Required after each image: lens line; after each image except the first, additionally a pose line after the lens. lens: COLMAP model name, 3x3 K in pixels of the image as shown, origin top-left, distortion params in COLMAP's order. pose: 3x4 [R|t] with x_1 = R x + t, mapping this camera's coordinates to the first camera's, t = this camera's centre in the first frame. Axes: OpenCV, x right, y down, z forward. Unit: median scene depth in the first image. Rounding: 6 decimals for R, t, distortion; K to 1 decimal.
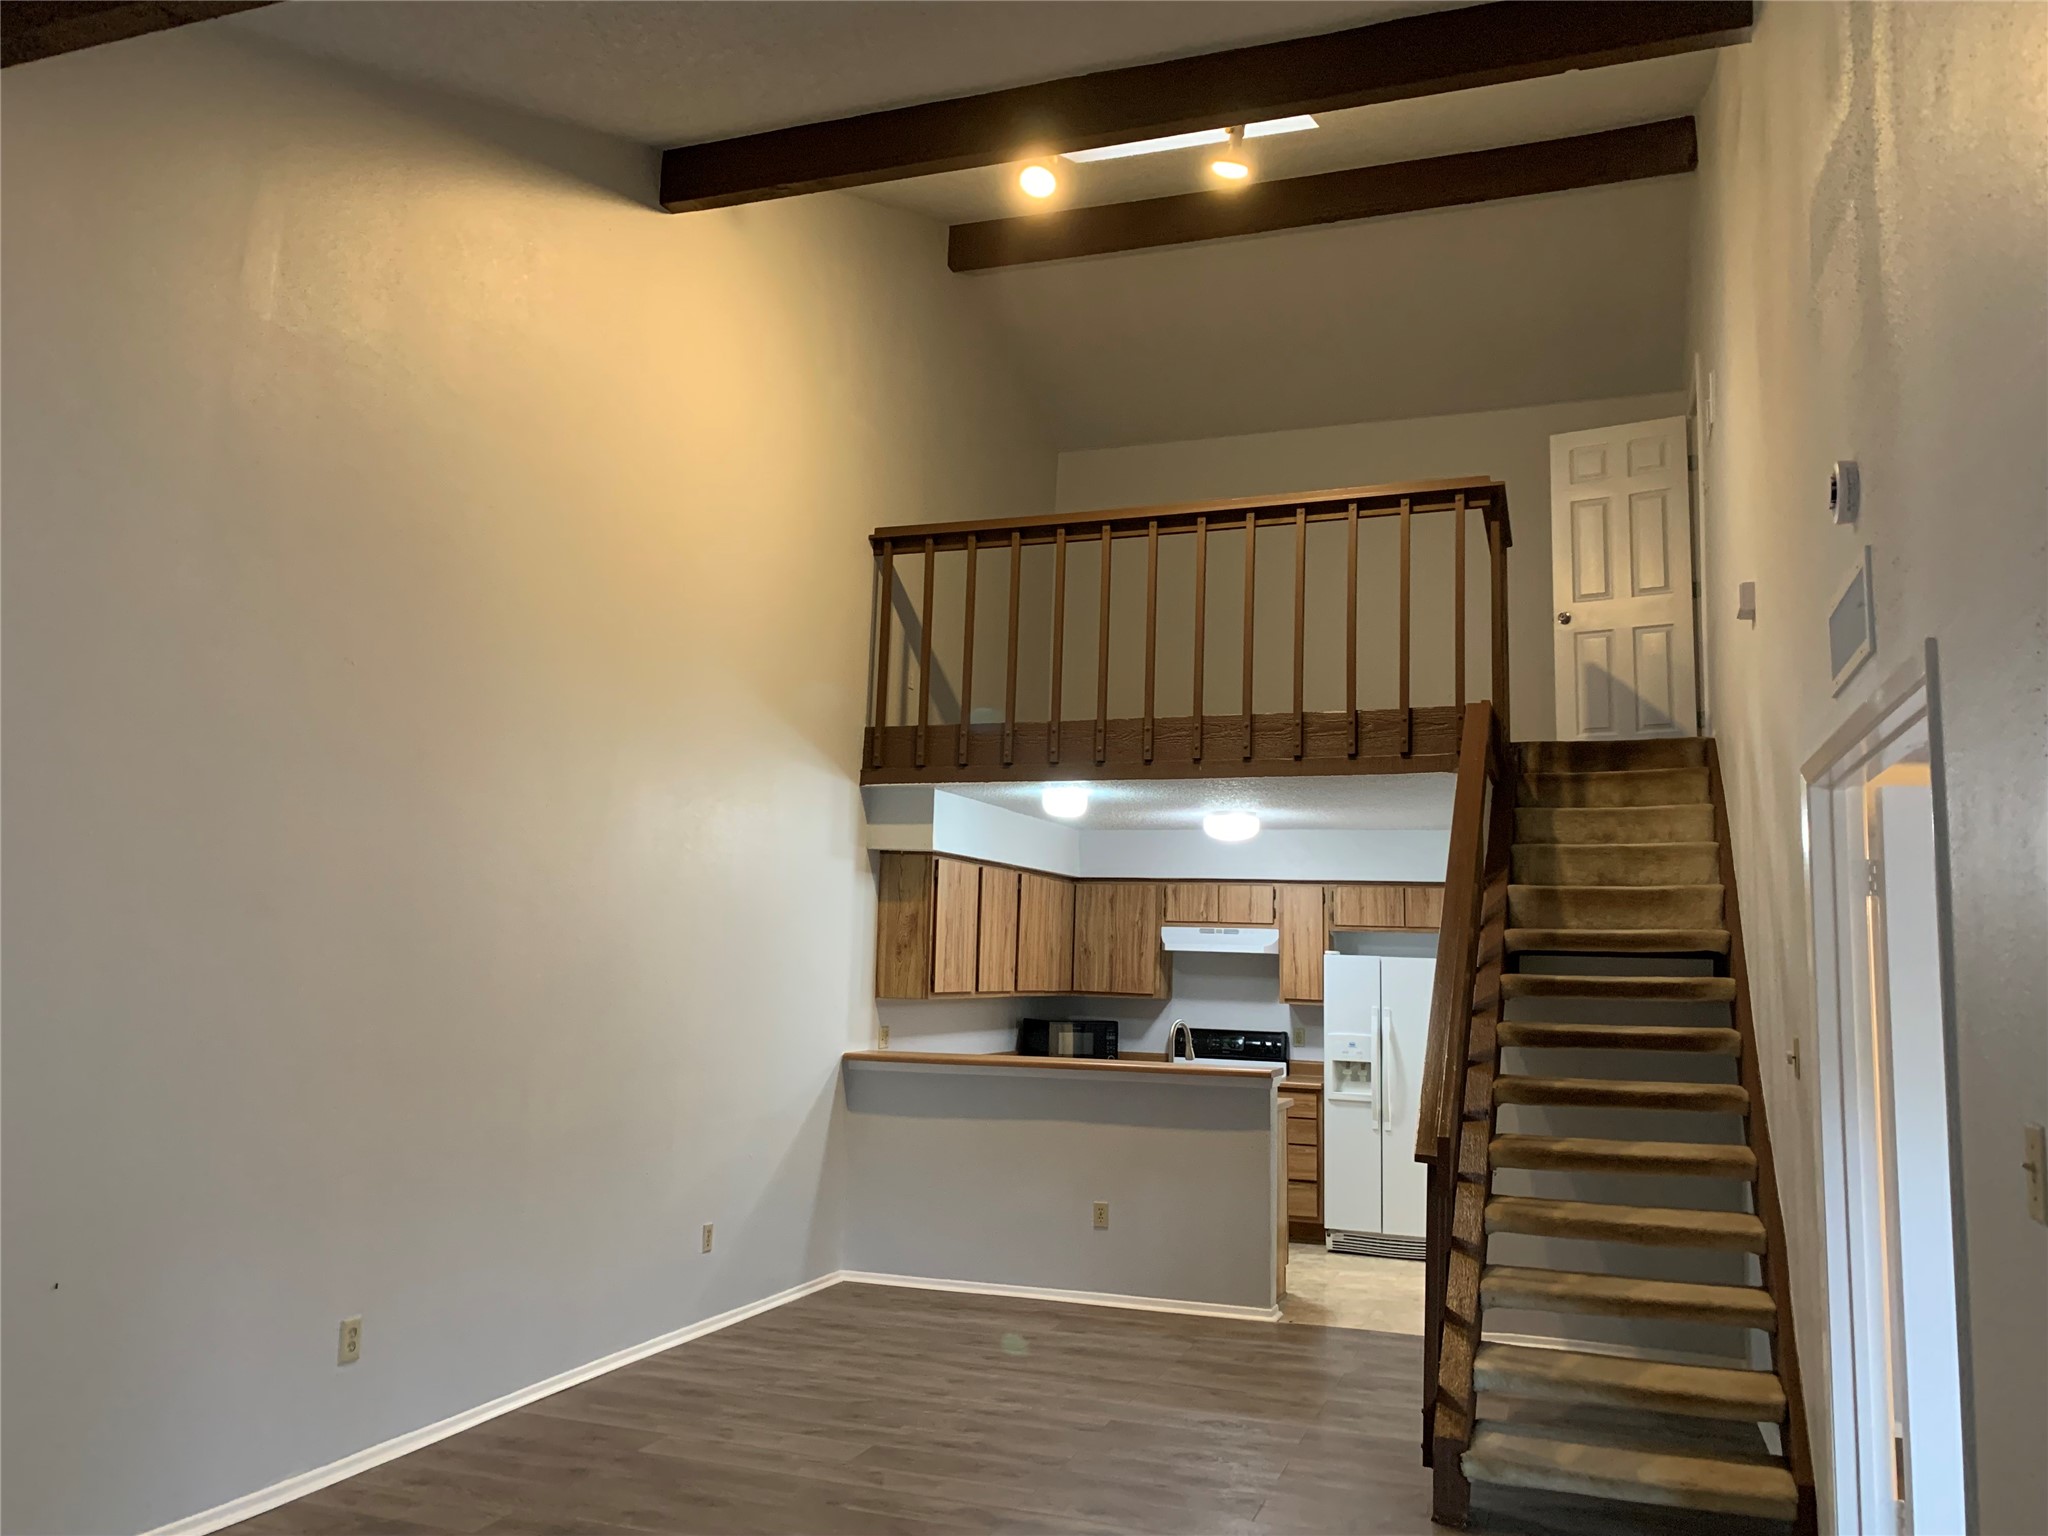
lens RADIAL K [[1591.9, 0, 1024.0], [0, 1591.9, 768.0], [0, 0, 1]] dist [0.209128, -0.001186]
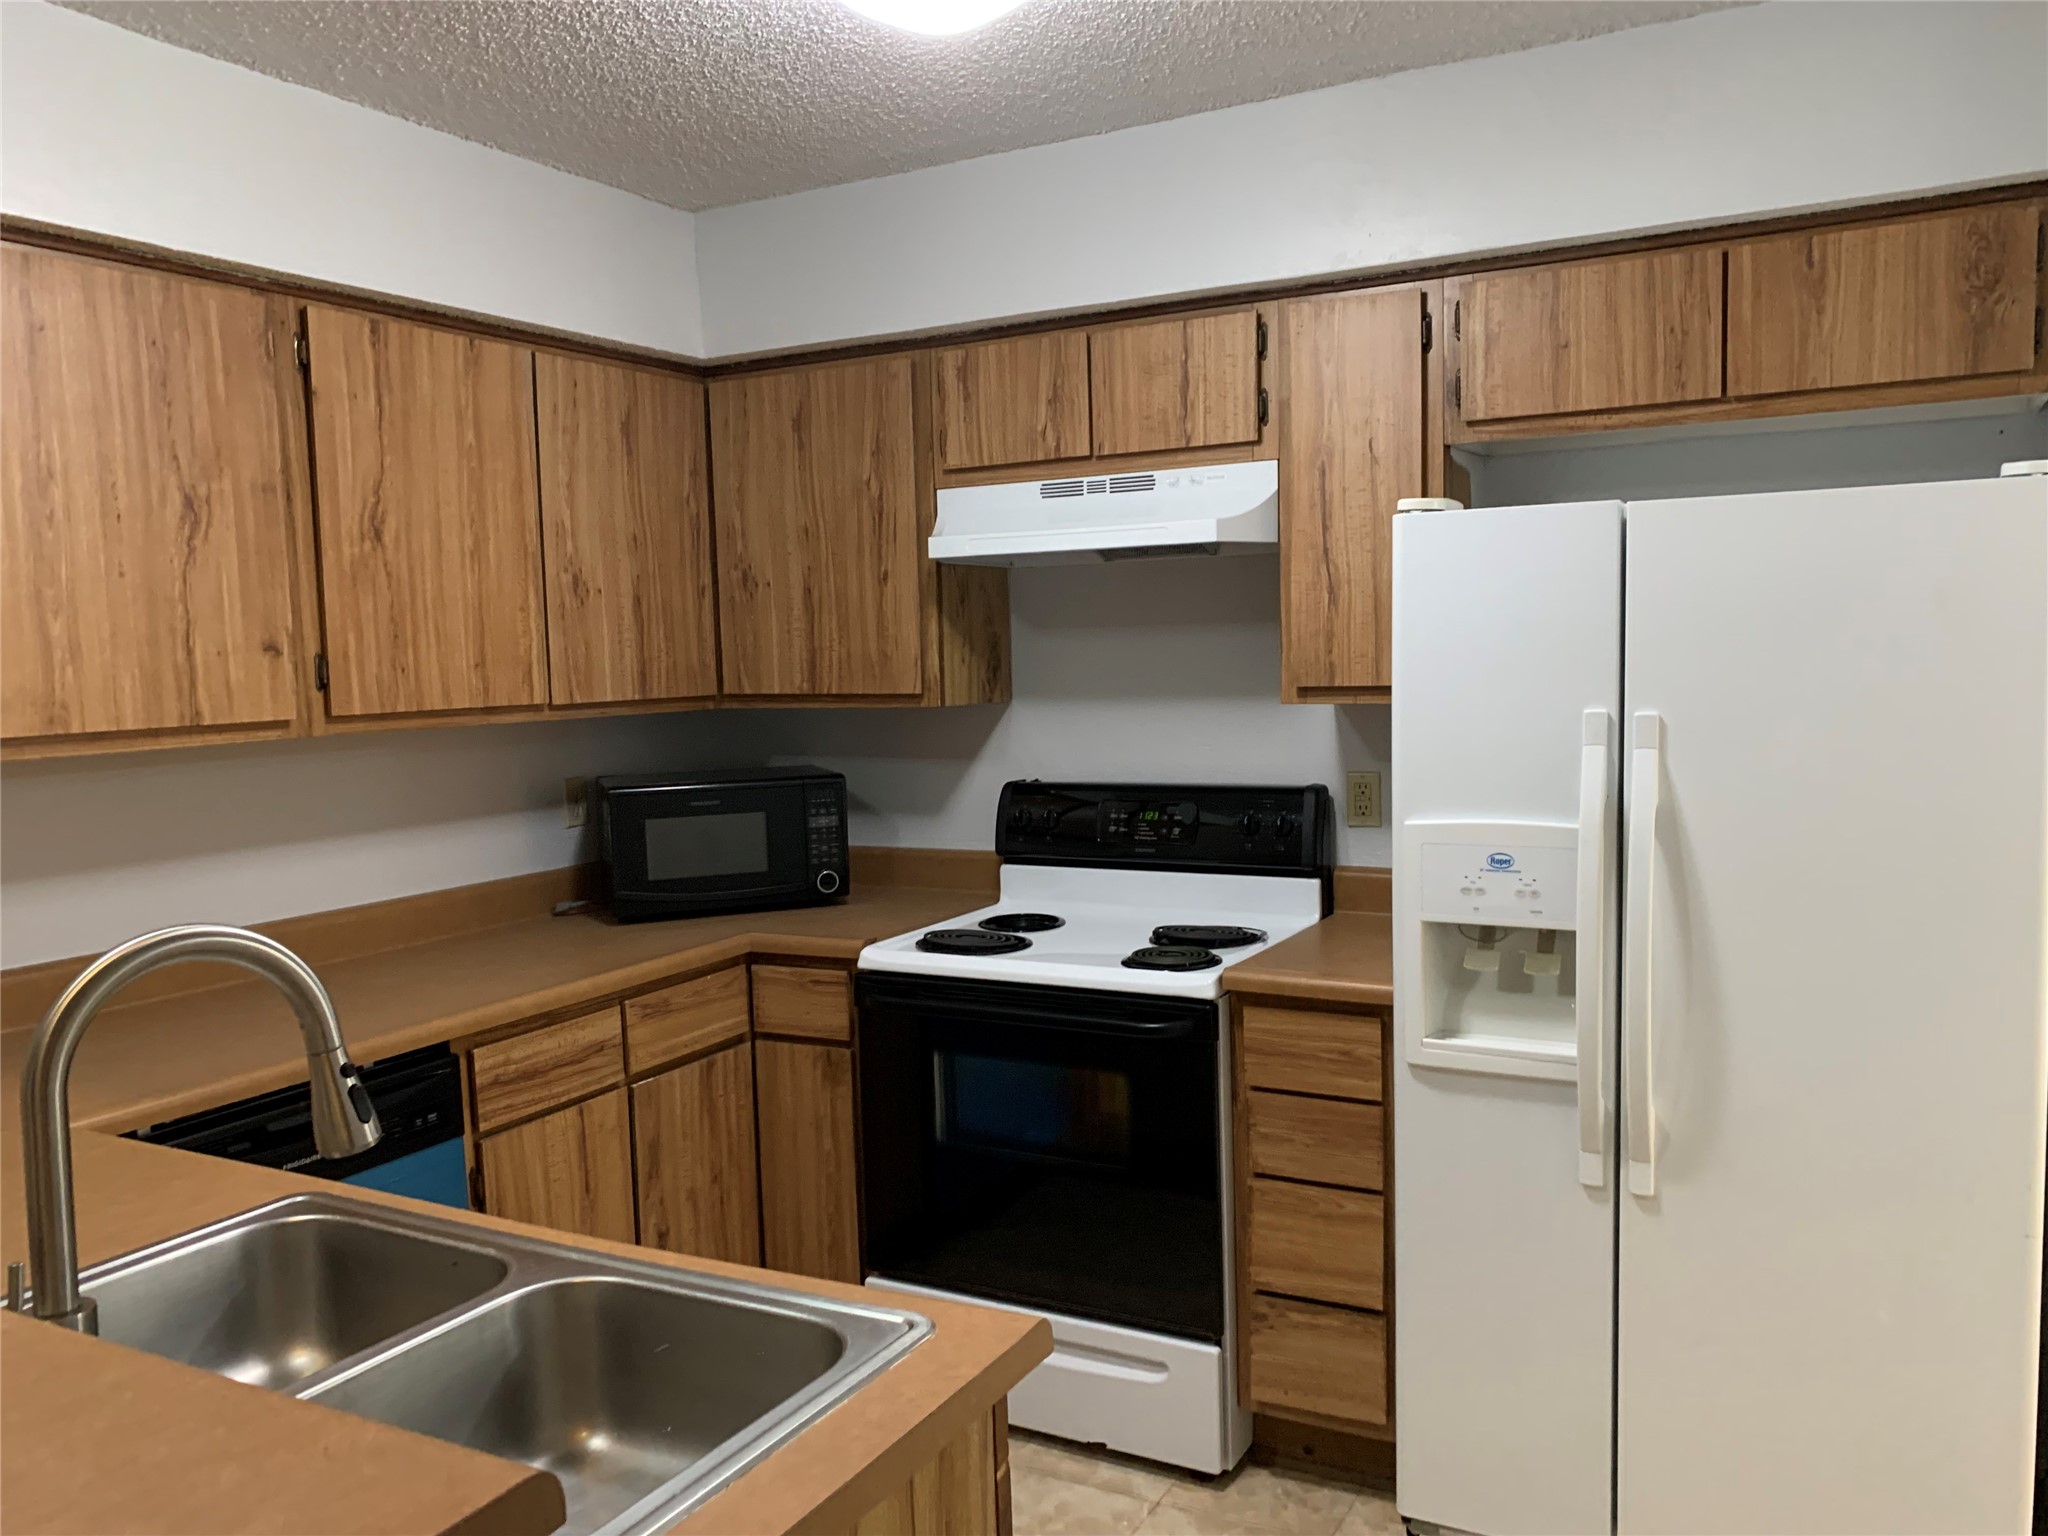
lens RADIAL K [[1602.0, 0, 1024.0], [0, 1602.0, 768.0], [0, 0, 1]] dist [0.029880, -0.005506]
pose [[0.987310, -0.040676, -0.153507, 0.155408], [0.069885, 0.979296, 0.189988, 0.096429], [0.142601, -0.198305, 0.969711, 0.690888]]
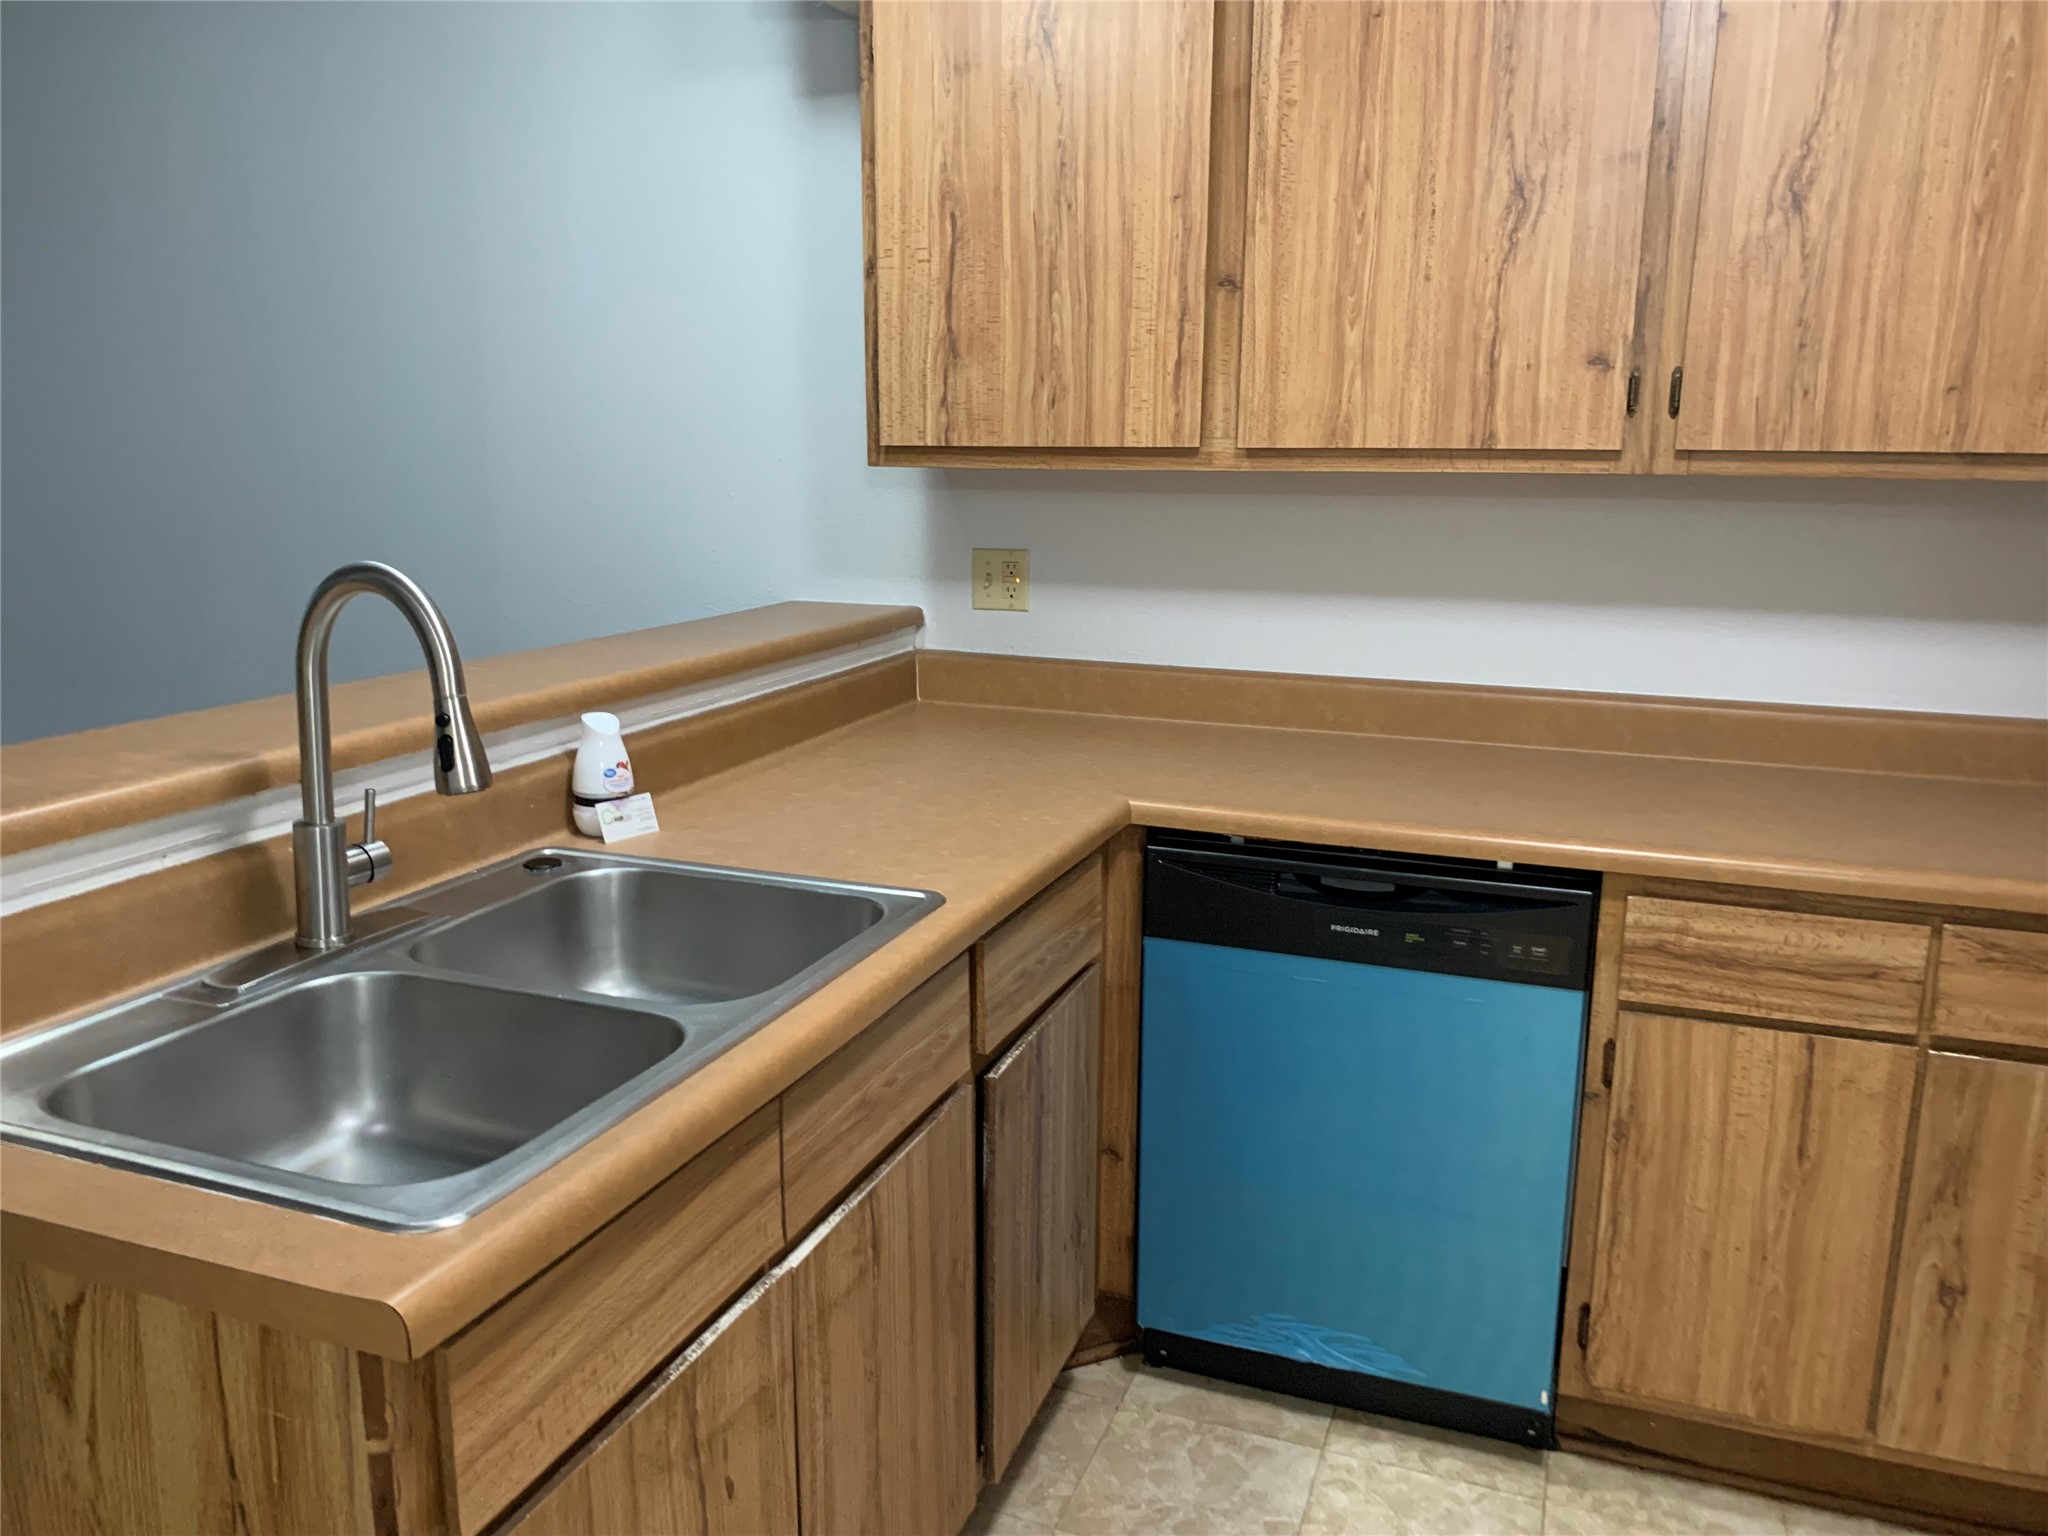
lens RADIAL K [[1602.0, 0, 1024.0], [0, 1602.0, 768.0], [0, 0, 1]] dist [0.029880, -0.005506]
pose [[-0.005593, 0.187628, -0.982224, 0.228975], [0.107801, 0.976629, 0.185945, 0.127213], [0.994157, -0.104845, -0.025689, 0.876238]]
